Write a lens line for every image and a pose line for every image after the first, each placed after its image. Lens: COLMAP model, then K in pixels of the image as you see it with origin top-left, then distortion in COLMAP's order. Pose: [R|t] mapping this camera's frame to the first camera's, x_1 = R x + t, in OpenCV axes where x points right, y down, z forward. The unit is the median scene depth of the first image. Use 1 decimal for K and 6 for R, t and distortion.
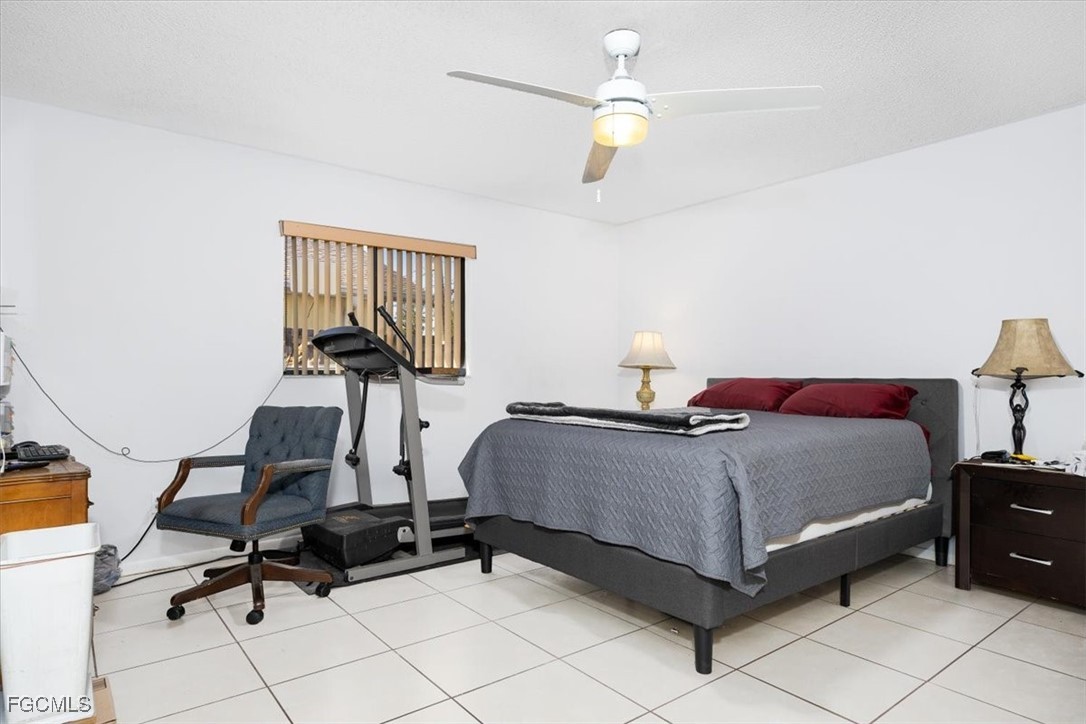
lens RADIAL K [[608.9, 0, 543.0], [0, 608.9, 362.0], [0, 0, 1]] dist [-0.020942, -0.000149]
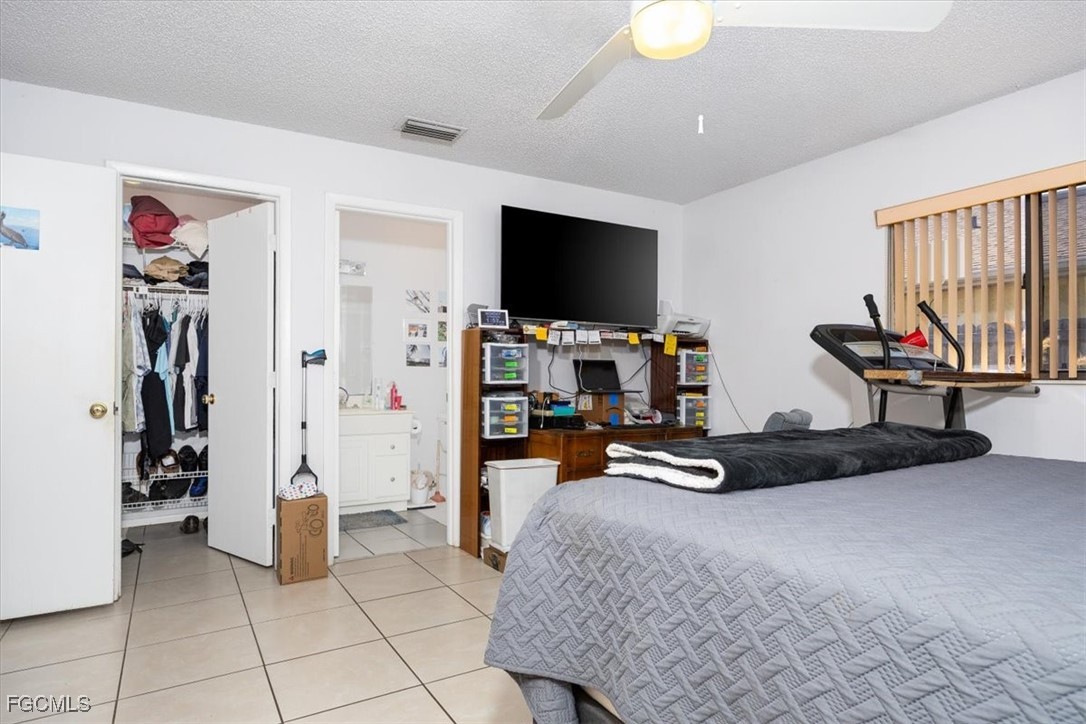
lens RADIAL K [[608.9, 0, 543.0], [0, 608.9, 362.0], [0, 0, 1]] dist [-0.020942, -0.000149]
pose [[-0.124475, -0.033732, -0.991649, 0.665865], [0.022217, 0.999077, -0.036773, 0.018479], [0.991974, -0.026609, -0.123611, 0.757163]]
